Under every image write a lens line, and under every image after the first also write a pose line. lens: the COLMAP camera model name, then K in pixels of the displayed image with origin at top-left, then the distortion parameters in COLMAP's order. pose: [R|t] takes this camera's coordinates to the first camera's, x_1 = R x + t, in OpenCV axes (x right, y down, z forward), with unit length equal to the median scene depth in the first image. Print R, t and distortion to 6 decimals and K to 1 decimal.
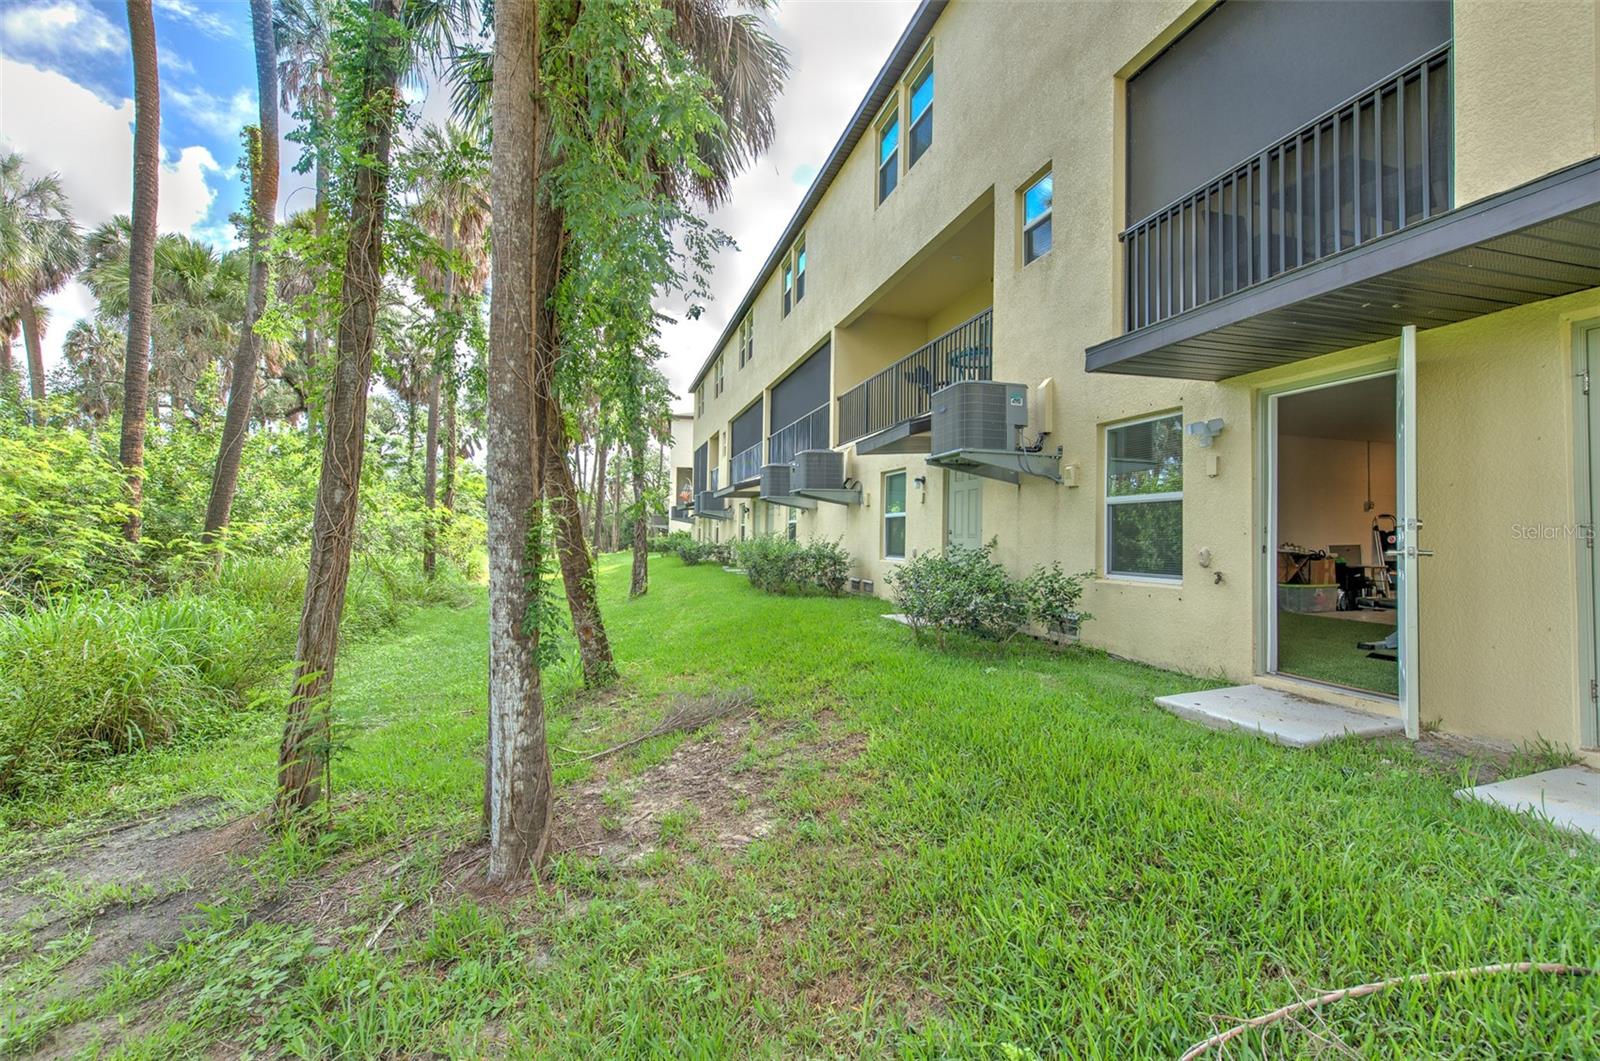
lens RADIAL K [[635.4, 0, 807.9], [0, 635.4, 525.7], [0, 0, 1]] dist [0.000825, 0.000153]
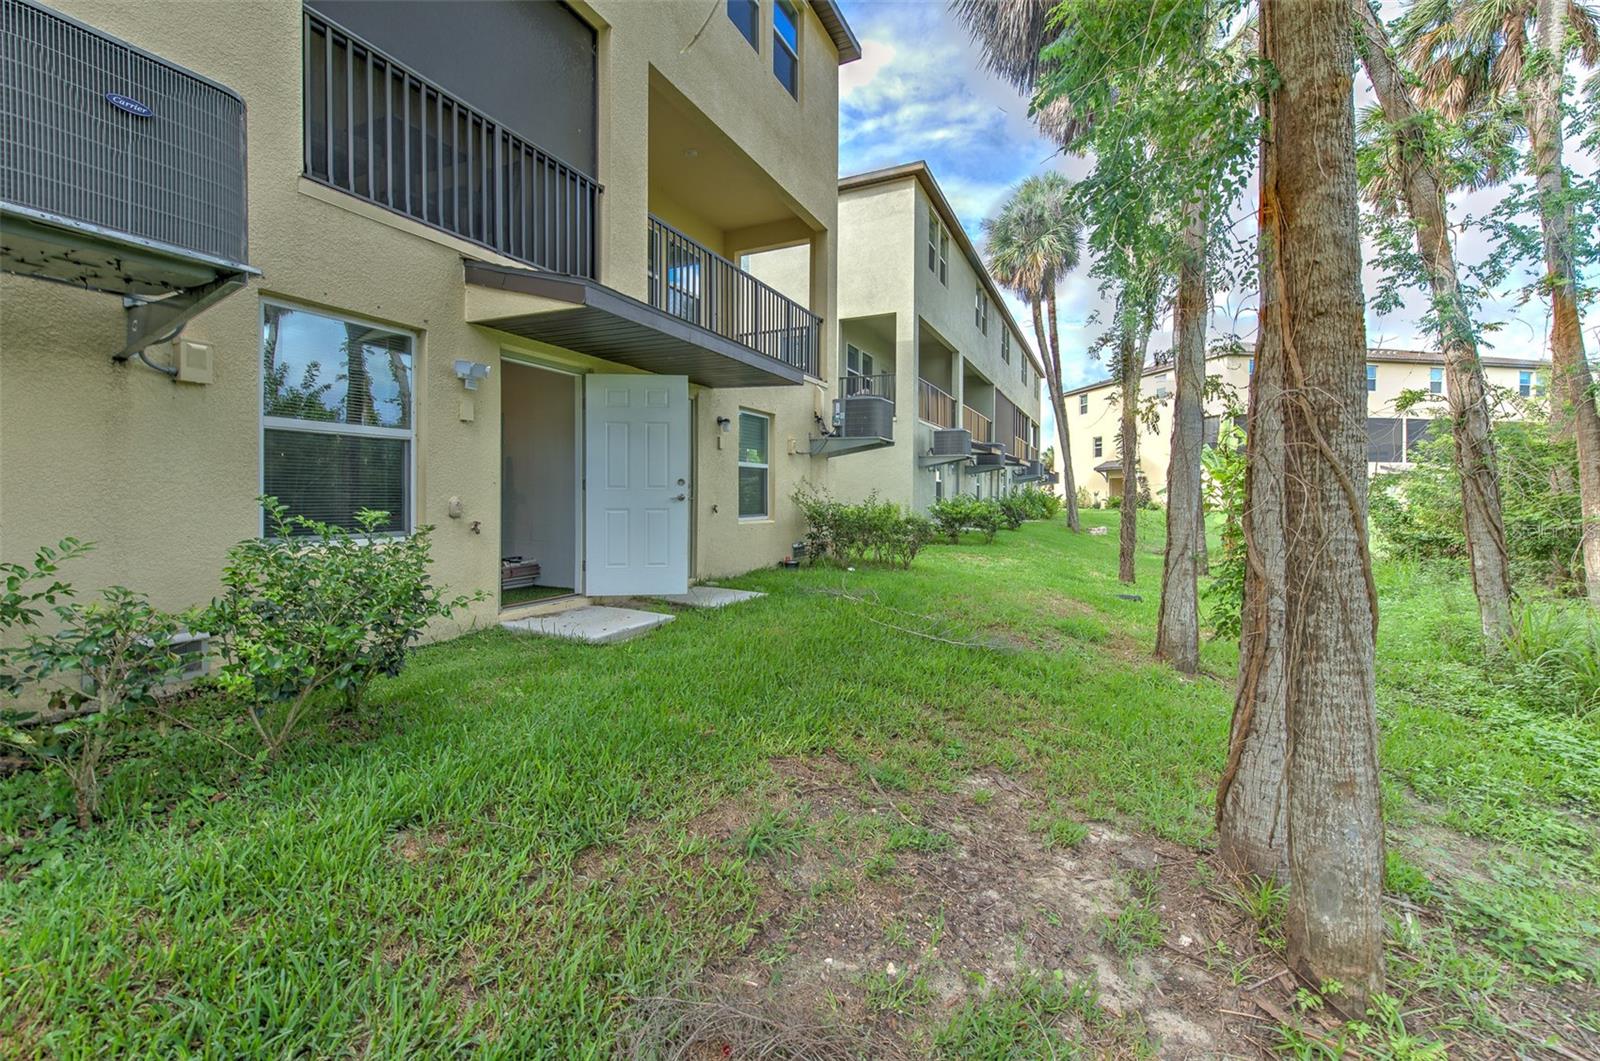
lens RADIAL K [[654.6, 0, 813.1], [0, 654.6, 489.5], [0, 0, 1]] dist [0.013473, 0.000096]
pose [[-0.748323, -0.018172, 0.663085, -0.438720], [-0.030296, 0.999518, -0.006799, 0.015482], [-0.662642, -0.025177, -0.748513, 1.542208]]
